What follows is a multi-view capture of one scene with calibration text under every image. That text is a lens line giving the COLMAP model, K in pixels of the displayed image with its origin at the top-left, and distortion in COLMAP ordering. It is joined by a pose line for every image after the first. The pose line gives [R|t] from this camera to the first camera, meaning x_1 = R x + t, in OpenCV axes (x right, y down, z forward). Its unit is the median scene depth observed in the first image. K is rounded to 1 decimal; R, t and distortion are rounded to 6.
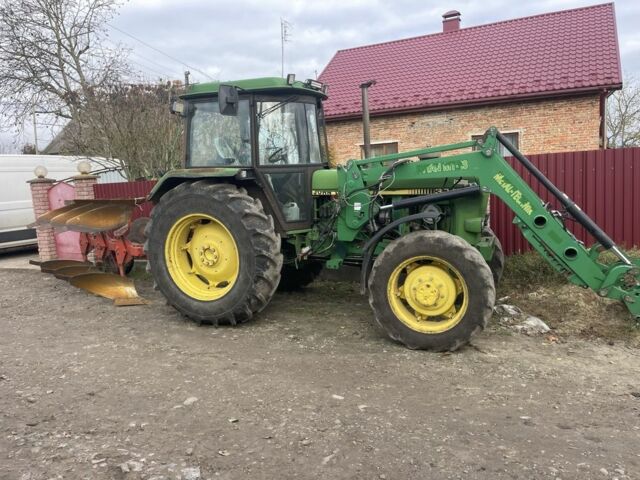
lens RADIAL K [[501.3, 0, 317.9], [0, 501.3, 241.4], [0, 0, 1]] dist [0.115887, -0.197667]
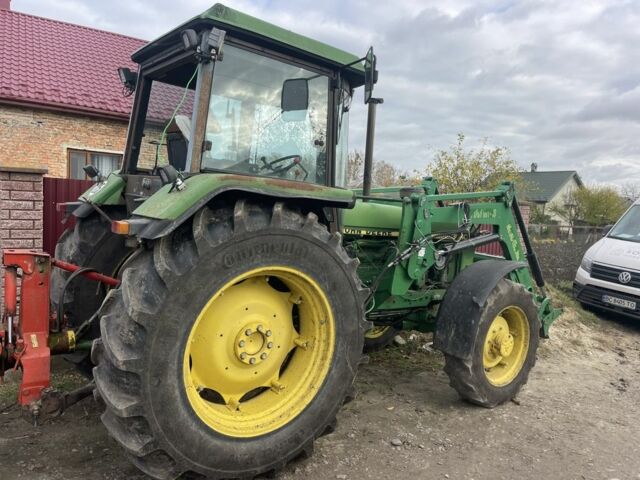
lens RADIAL K [[501.3, 0, 317.9], [0, 501.3, 241.4], [0, 0, 1]] dist [0.115887, -0.197667]
pose [[0.453668, 0.009603, 0.891119, -0.688277], [0.027736, 0.999305, -0.024890, -0.067273], [-0.890739, 0.036008, 0.453087, 0.737777]]
